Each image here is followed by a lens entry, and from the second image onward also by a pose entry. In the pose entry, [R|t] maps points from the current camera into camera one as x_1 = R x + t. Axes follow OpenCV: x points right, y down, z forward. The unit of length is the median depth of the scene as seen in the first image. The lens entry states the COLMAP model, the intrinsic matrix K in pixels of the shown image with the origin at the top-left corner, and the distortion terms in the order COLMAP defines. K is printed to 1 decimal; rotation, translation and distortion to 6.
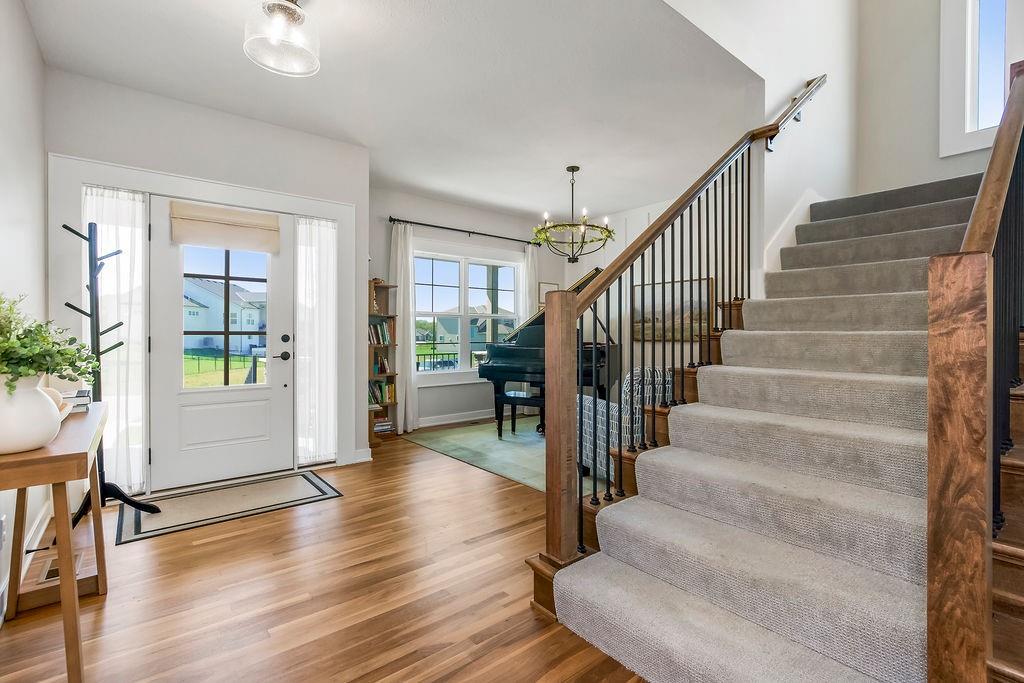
lens RADIAL K [[472.0, 0, 536.4], [0, 472.0, 335.0], [0, 0, 1]] dist [-0.002853, -0.000147]
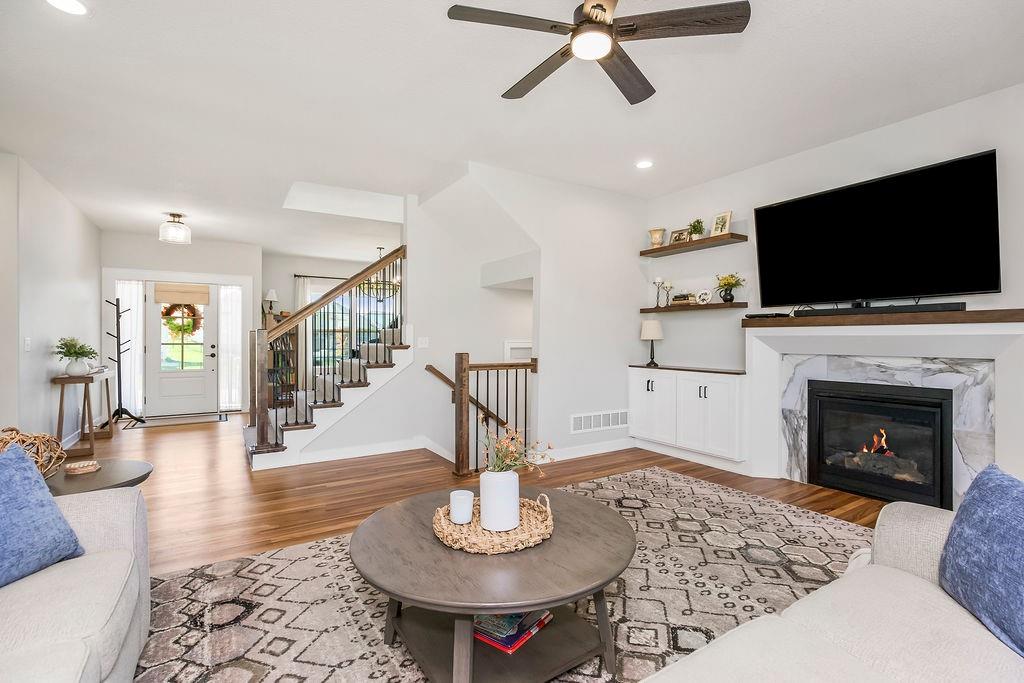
lens RADIAL K [[472.0, 0, 535.5], [0, 472.0, 337.7], [0, 0, 1]] dist [-0.002853, -0.000147]
pose [[0.994798, -0.001324, -0.101858, 1.231500], [0.000863, 0.999989, -0.004579, -0.023733], [0.101863, 0.004468, 0.994788, -1.013260]]
